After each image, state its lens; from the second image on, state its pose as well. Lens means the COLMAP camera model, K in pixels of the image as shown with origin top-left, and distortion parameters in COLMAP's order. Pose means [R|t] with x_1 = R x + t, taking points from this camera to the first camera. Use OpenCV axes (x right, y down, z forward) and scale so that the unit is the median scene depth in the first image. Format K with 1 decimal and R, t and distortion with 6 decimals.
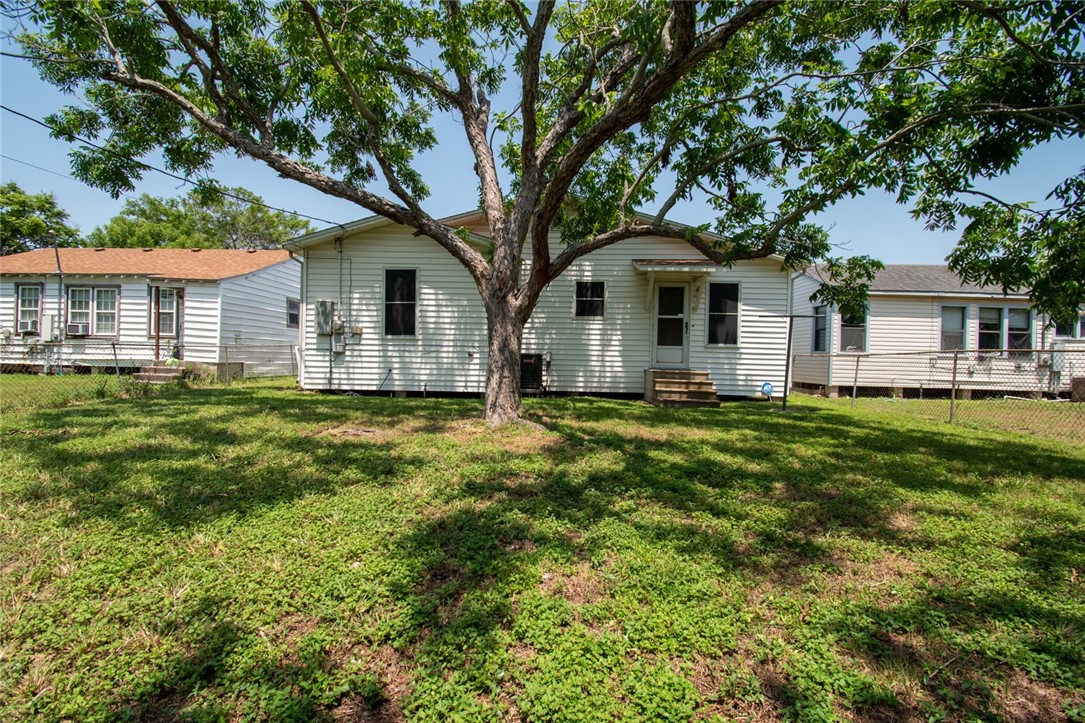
lens RADIAL K [[479.8, 0, 537.0], [0, 479.8, 358.0], [0, 0, 1]] dist [-0.000060, -0.000088]
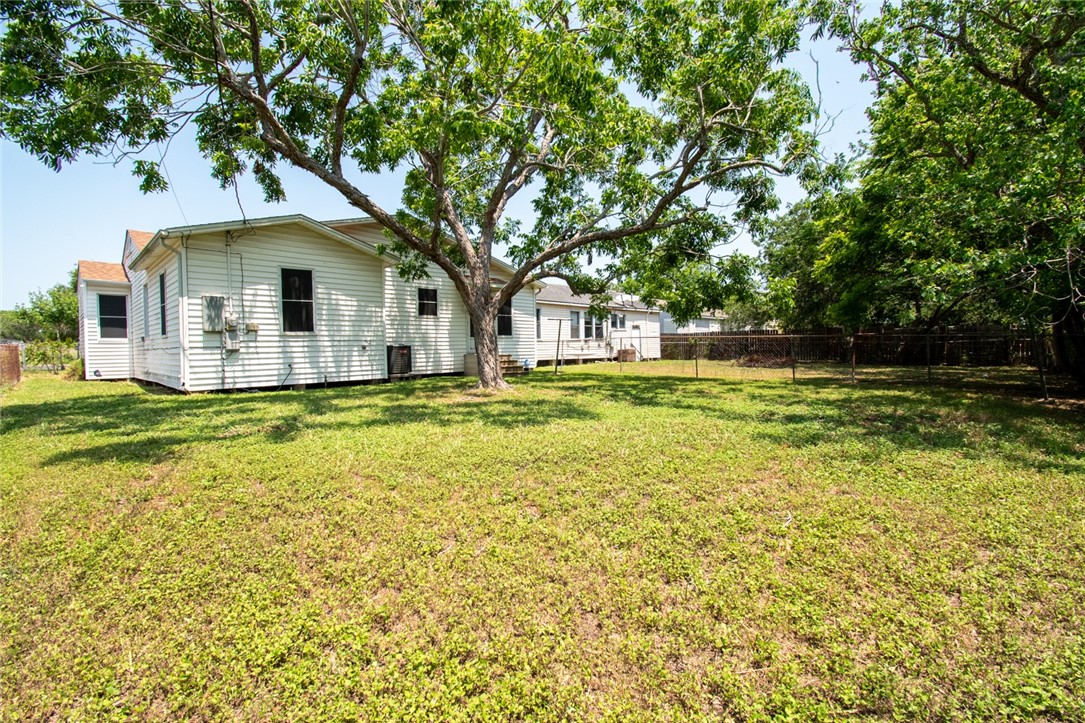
lens RADIAL K [[479.8, 0, 537.0], [0, 479.8, 358.0], [0, 0, 1]] dist [-0.000060, -0.000088]
pose [[0.675023, -0.048563, 0.736197, -0.665733], [0.029709, 0.998811, 0.038645, -0.013700], [-0.737198, -0.004214, 0.675663, -0.096045]]
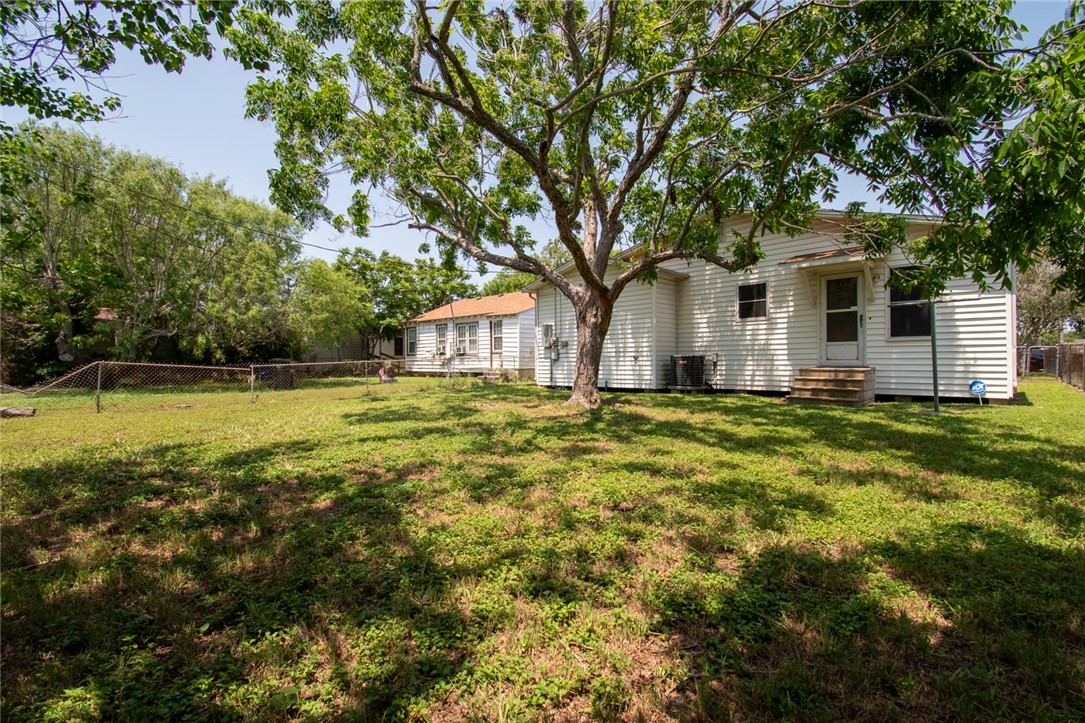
lens RADIAL K [[479.8, 0, 537.0], [0, 479.8, 358.0], [0, 0, 1]] dist [-0.000060, -0.000088]
pose [[0.750714, -0.031627, -0.659870, 0.448489], [0.022801, 0.999499, -0.021965, 0.013321], [0.660234, 0.001444, 0.751058, -0.094365]]
